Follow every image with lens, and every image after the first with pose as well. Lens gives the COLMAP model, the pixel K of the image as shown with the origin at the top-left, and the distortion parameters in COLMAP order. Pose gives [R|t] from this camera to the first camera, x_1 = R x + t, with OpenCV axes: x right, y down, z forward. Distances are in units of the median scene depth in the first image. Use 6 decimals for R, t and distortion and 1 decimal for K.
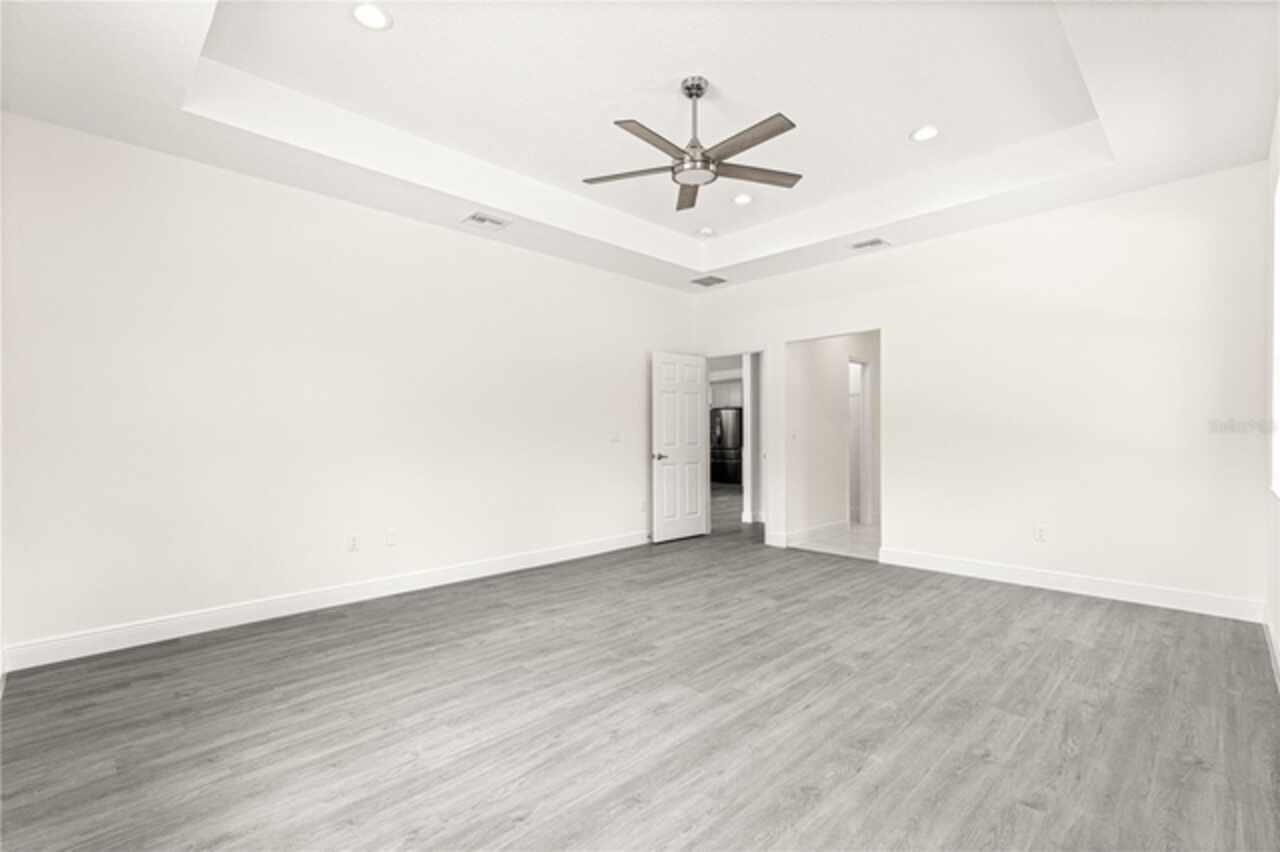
lens RADIAL K [[576.5, 0, 641.6], [0, 576.5, 436.7], [0, 0, 1]] dist [0.011061, -0.000155]
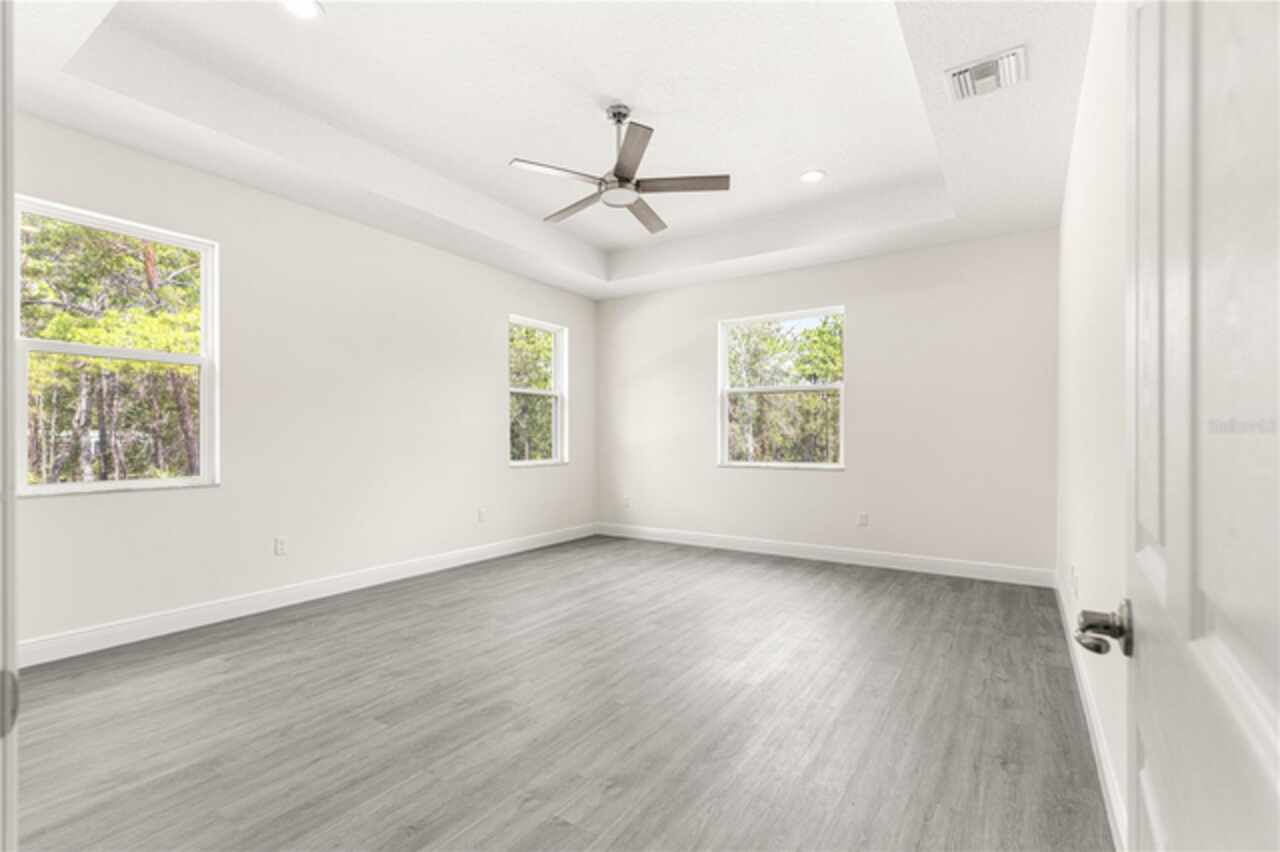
lens RADIAL K [[576.5, 0, 640.6], [0, 576.5, 429.8], [0, 0, 1]] dist [0.011061, -0.000155]
pose [[-0.979369, 0.001720, -0.202071, 0.251863], [0.004229, 0.999919, -0.011988, -0.004755], [0.202034, -0.012595, -0.979297, 1.908344]]
